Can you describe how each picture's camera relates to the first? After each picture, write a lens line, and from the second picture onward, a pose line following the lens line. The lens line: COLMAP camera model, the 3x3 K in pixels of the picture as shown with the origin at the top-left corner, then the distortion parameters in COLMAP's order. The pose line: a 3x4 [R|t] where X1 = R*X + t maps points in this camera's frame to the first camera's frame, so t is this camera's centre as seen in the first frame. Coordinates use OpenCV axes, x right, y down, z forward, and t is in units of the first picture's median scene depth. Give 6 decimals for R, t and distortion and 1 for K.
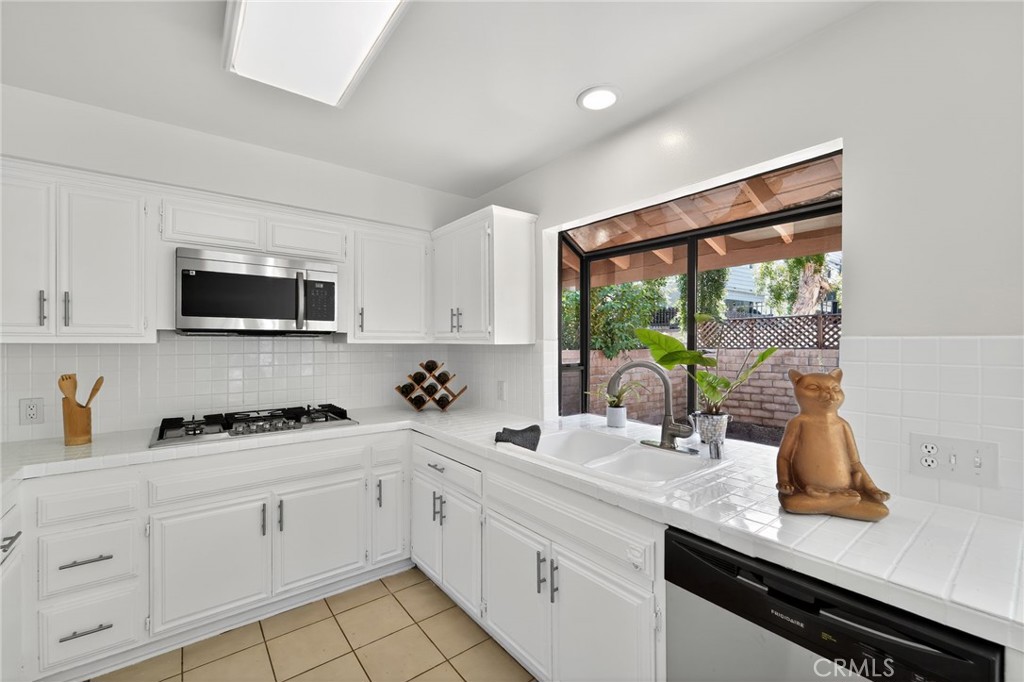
lens RADIAL K [[421.3, 0, 504.2], [0, 421.3, 343.3], [0, 0, 1]] dist [0.001418, -0.000163]
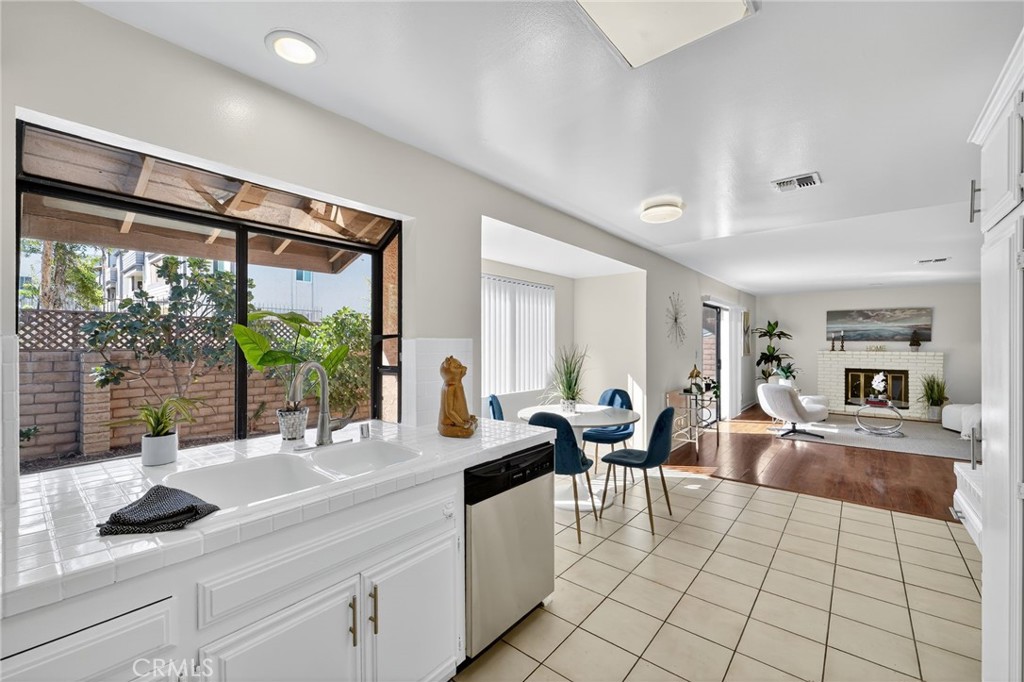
lens RADIAL K [[421.3, 0, 500.9], [0, 421.3, 342.2], [0, 0, 1]] dist [0.001418, -0.000163]
pose [[-0.202680, 0.004588, 0.979234, -0.706800], [0.005281, 0.999980, -0.003592, 0.006673], [-0.979231, 0.004443, -0.202700, 0.803638]]
